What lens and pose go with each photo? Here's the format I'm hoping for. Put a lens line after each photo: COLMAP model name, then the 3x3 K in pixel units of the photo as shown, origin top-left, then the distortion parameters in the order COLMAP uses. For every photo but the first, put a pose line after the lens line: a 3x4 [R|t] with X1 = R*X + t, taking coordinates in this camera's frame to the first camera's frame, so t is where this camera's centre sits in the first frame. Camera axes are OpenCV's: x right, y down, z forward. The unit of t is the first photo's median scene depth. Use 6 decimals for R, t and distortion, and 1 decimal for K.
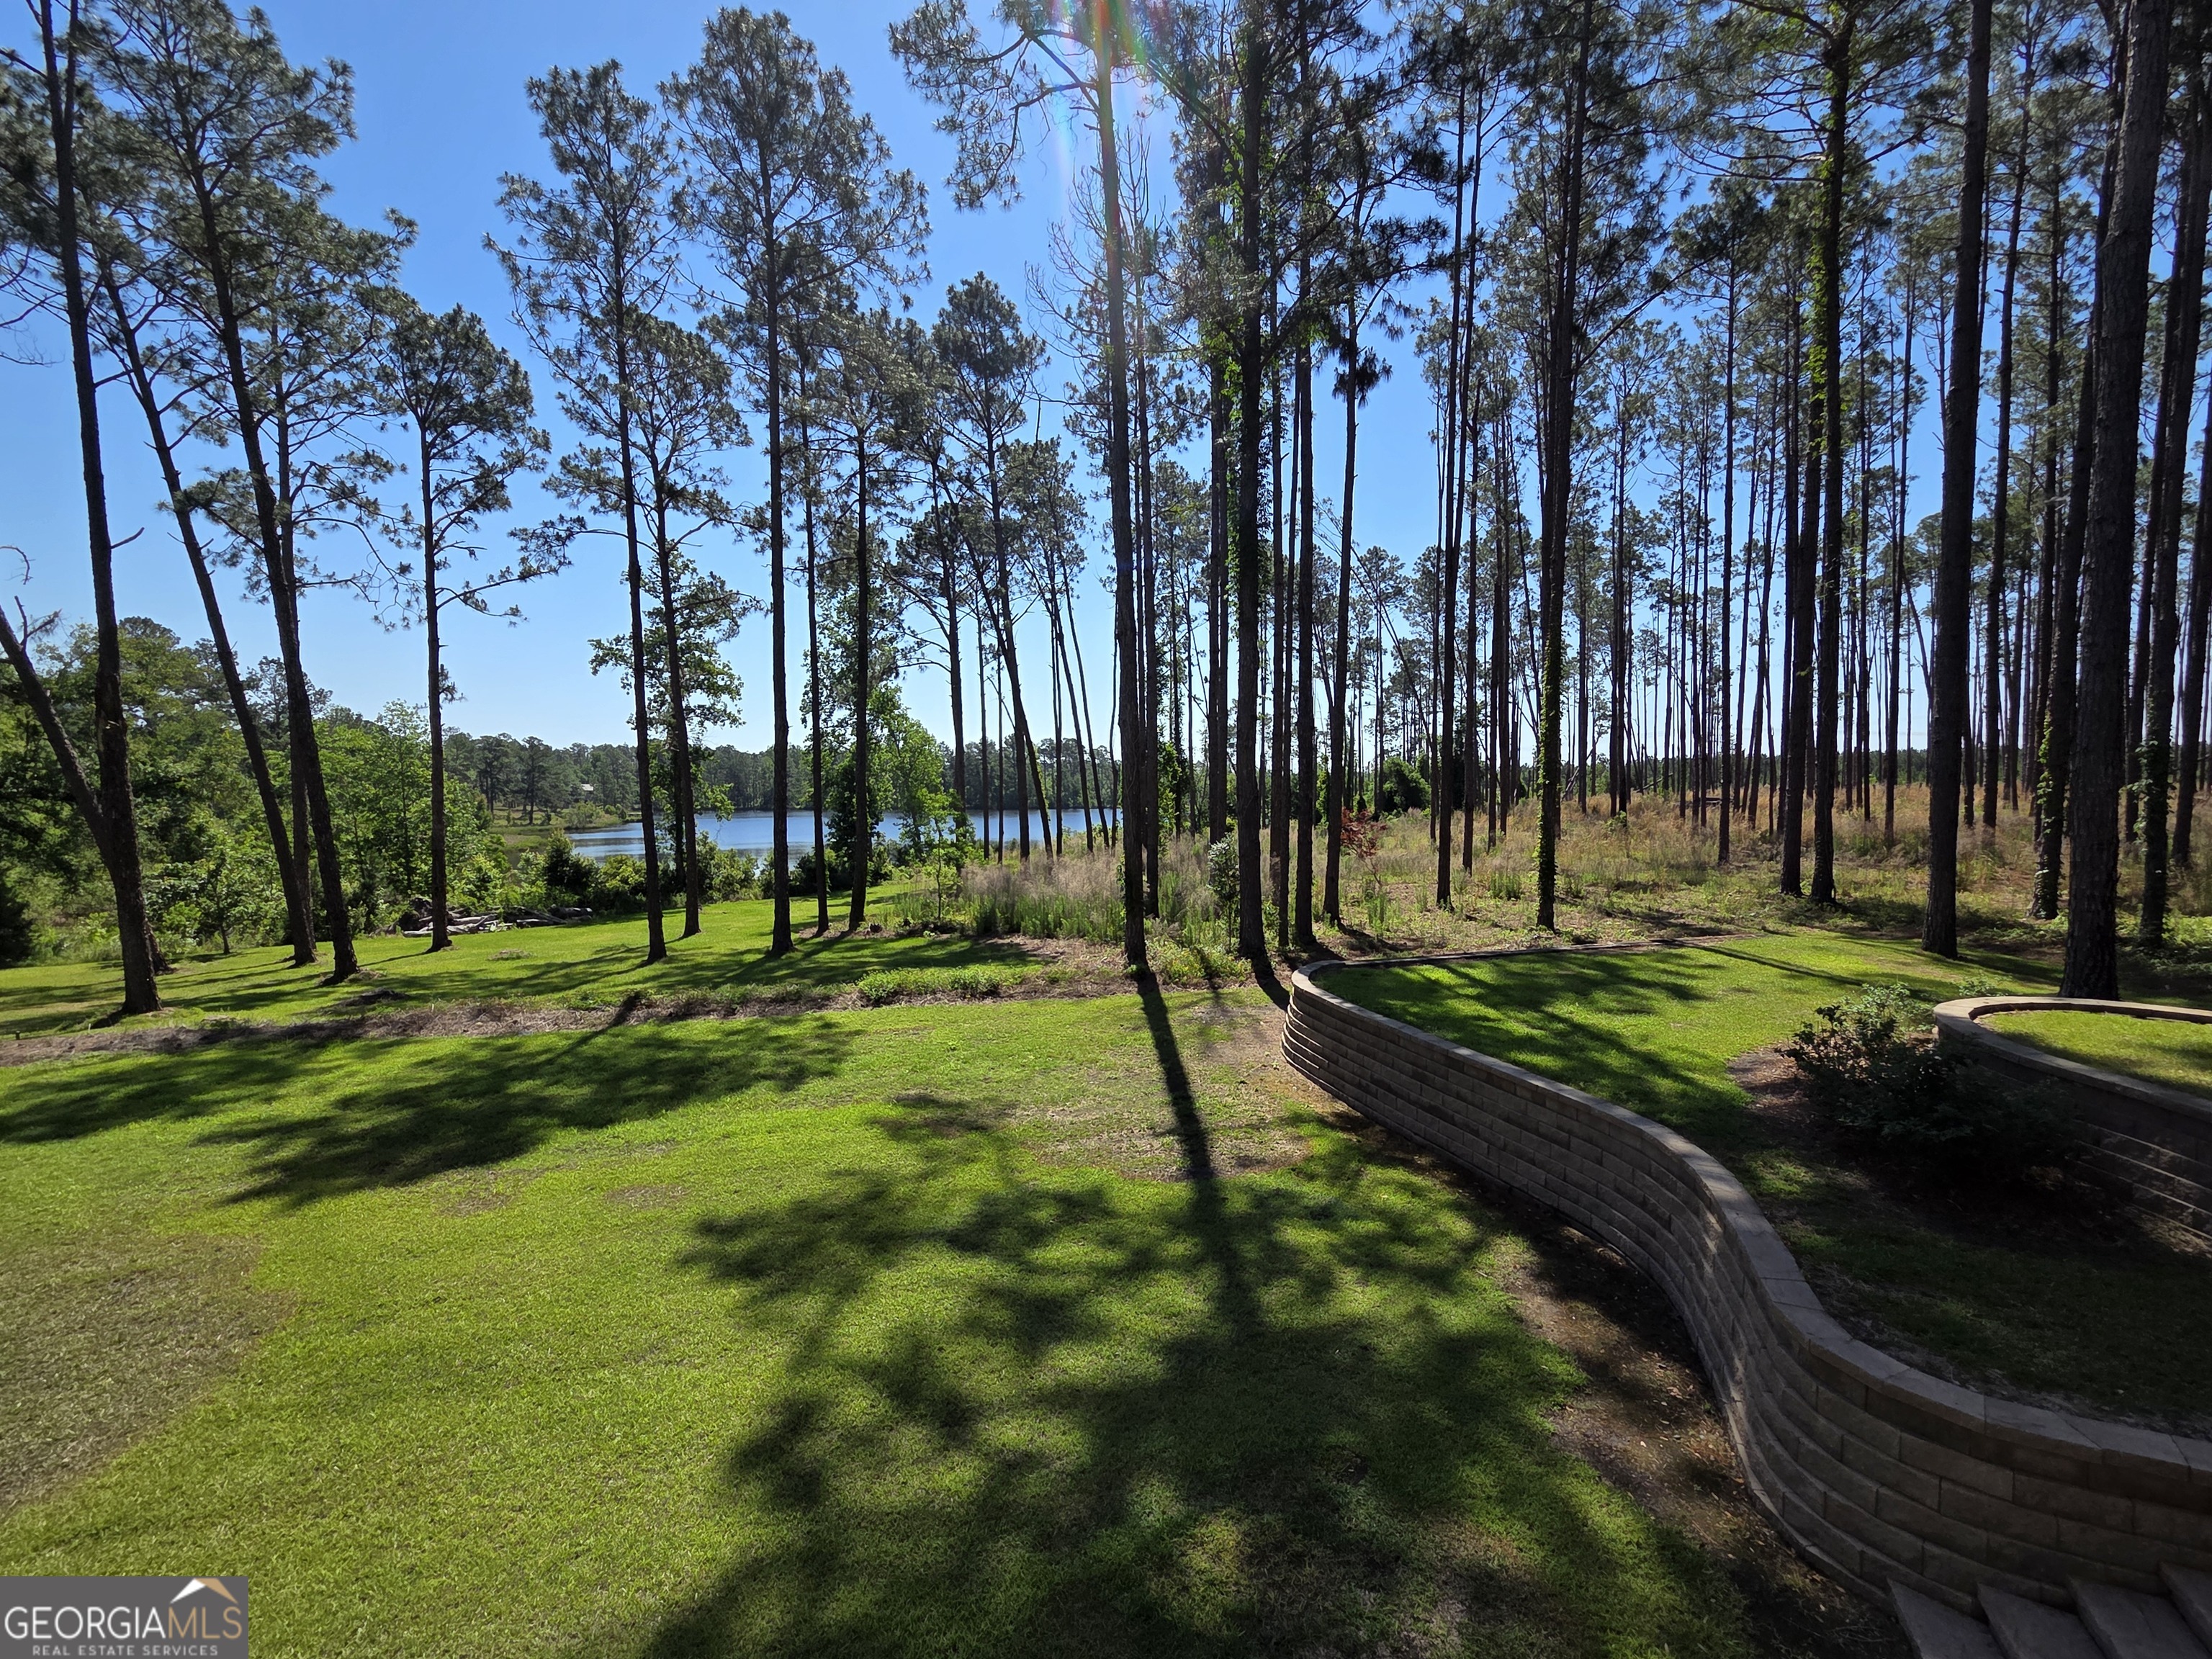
lens RADIAL K [[892.4, 0, 1094.9], [0, 892.4, 824.8], [0, 0, 1]] dist [-0.002782, -0.000209]
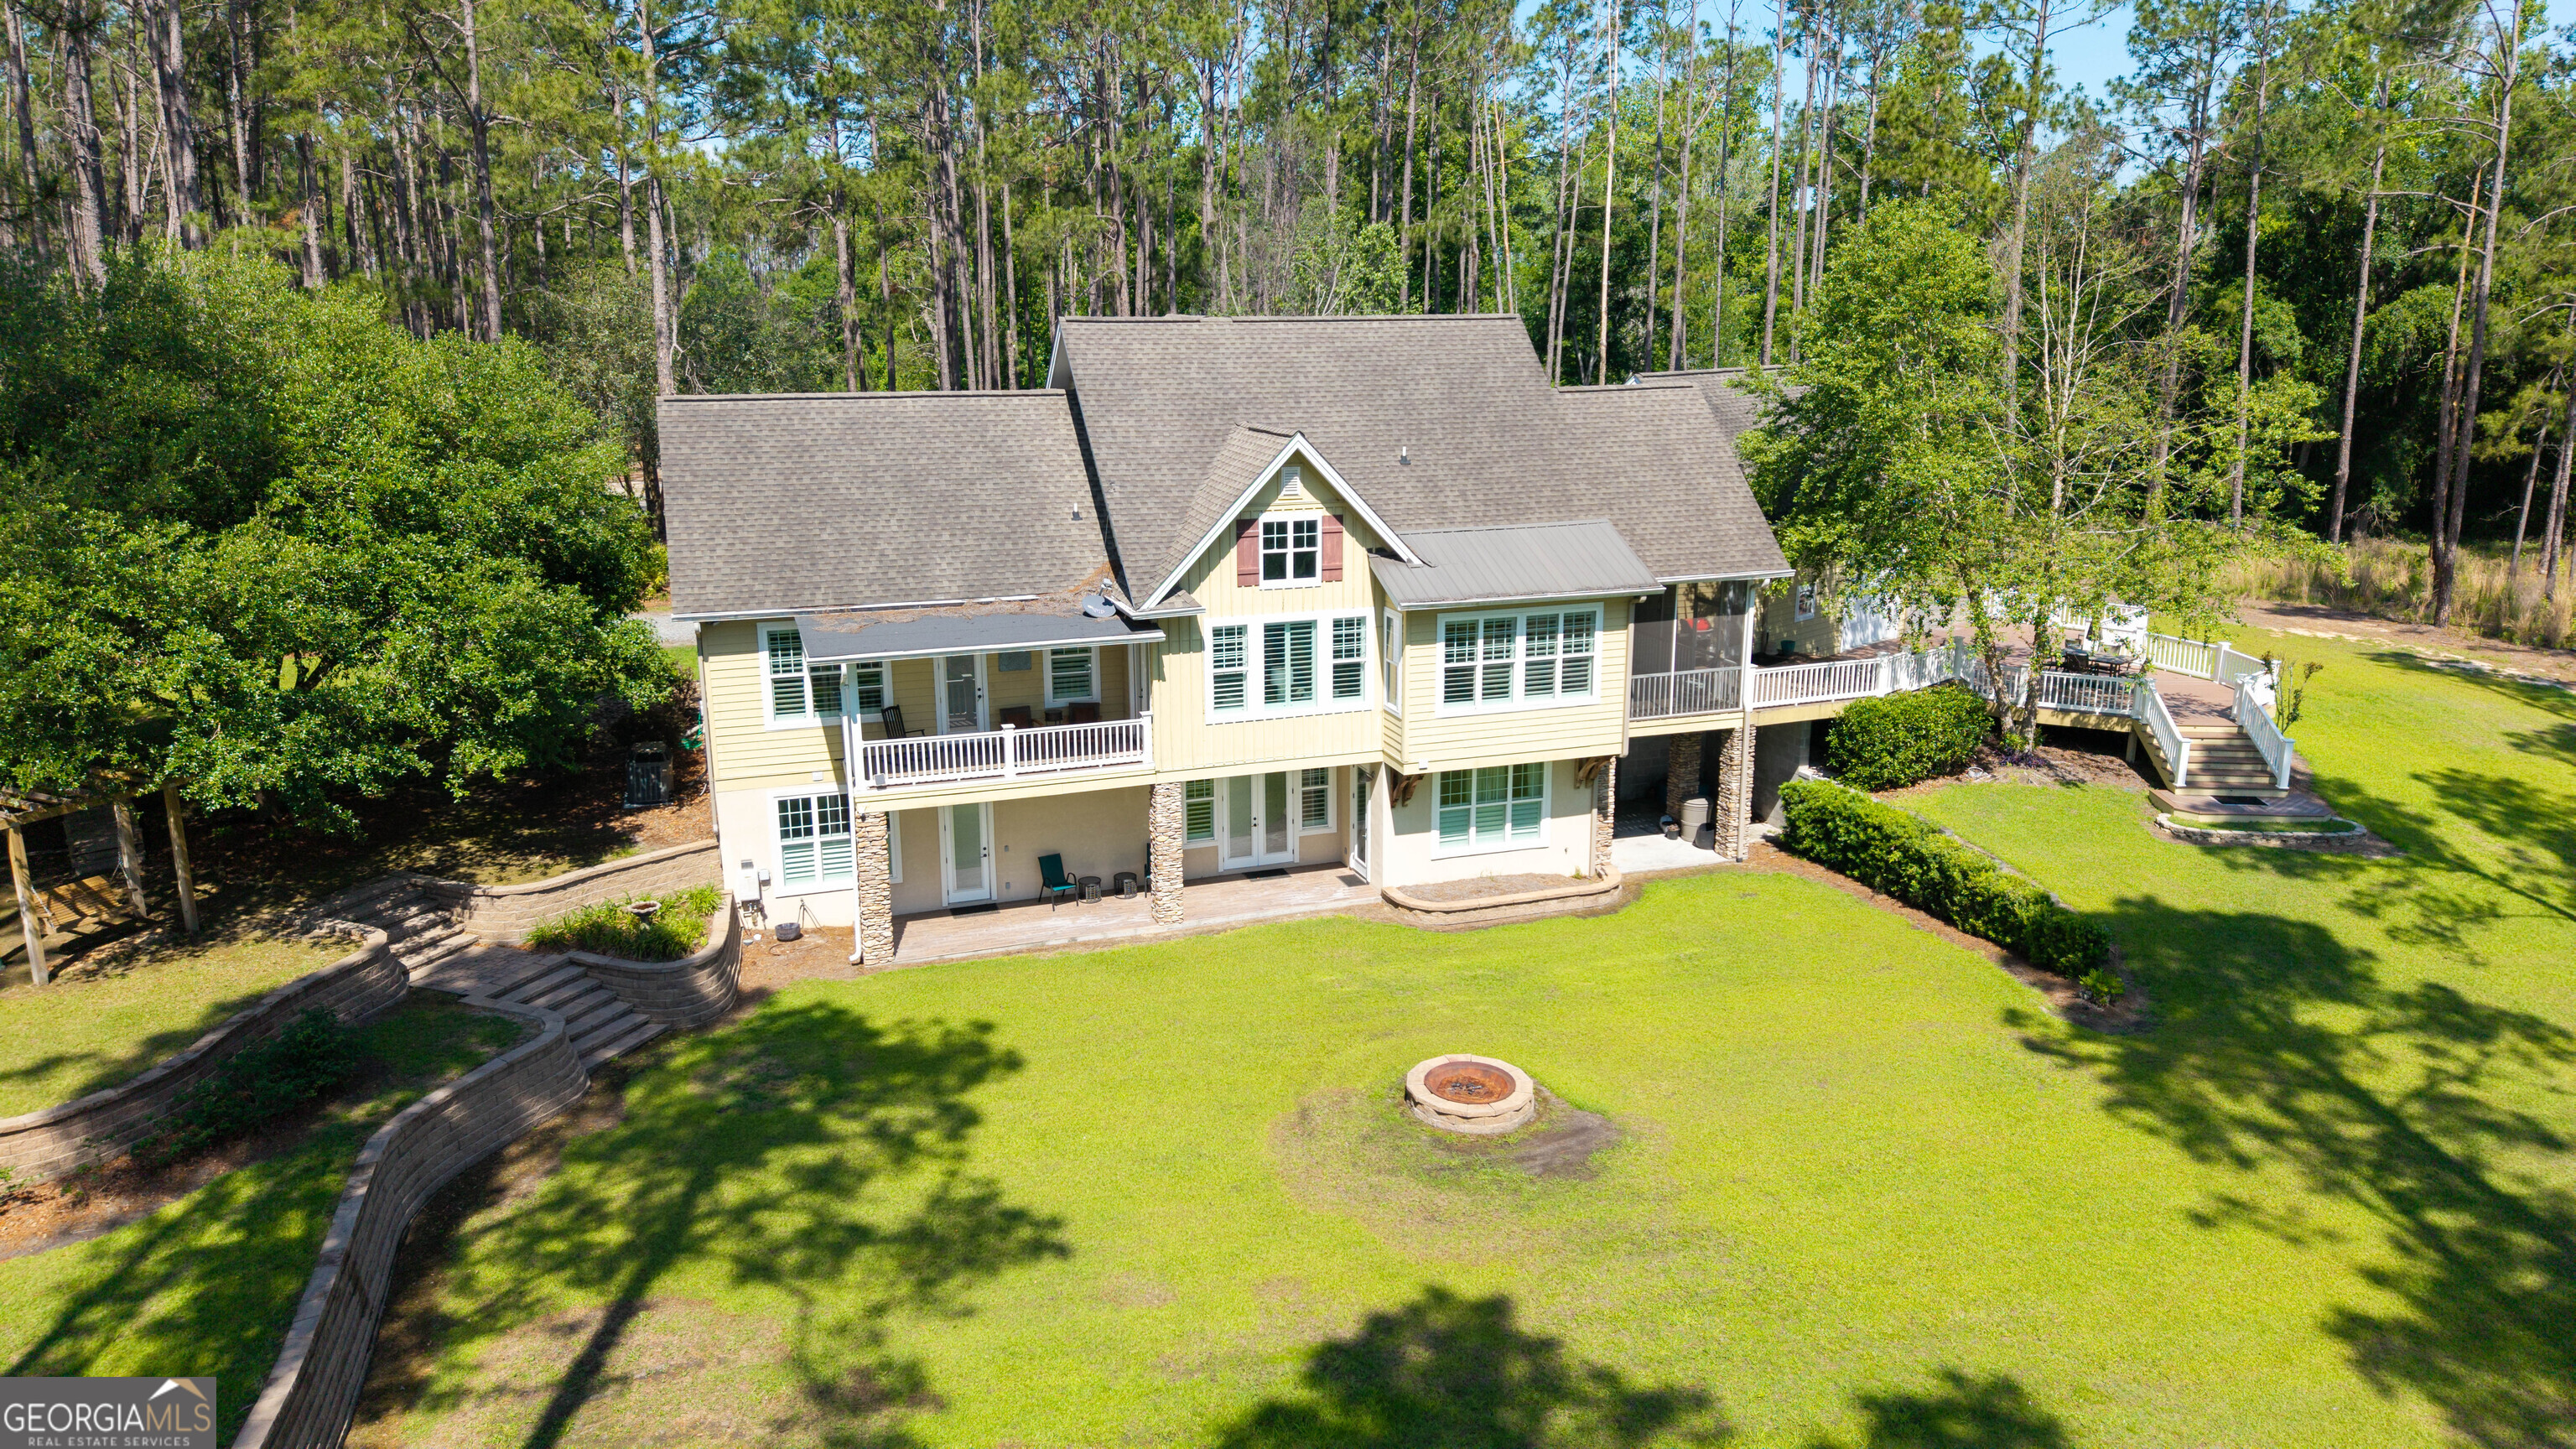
lens RADIAL K [[1856.0, 0, 1282.4], [0, 1856.0, 708.8], [0, 0, 1]] dist [0.063578, 0.000448]
pose [[-0.999669, 0.016266, 0.019936, -0.846521], [0.021328, 0.957282, 0.288367, -1.091072], [-0.014394, 0.288697, -0.957312, 3.429654]]
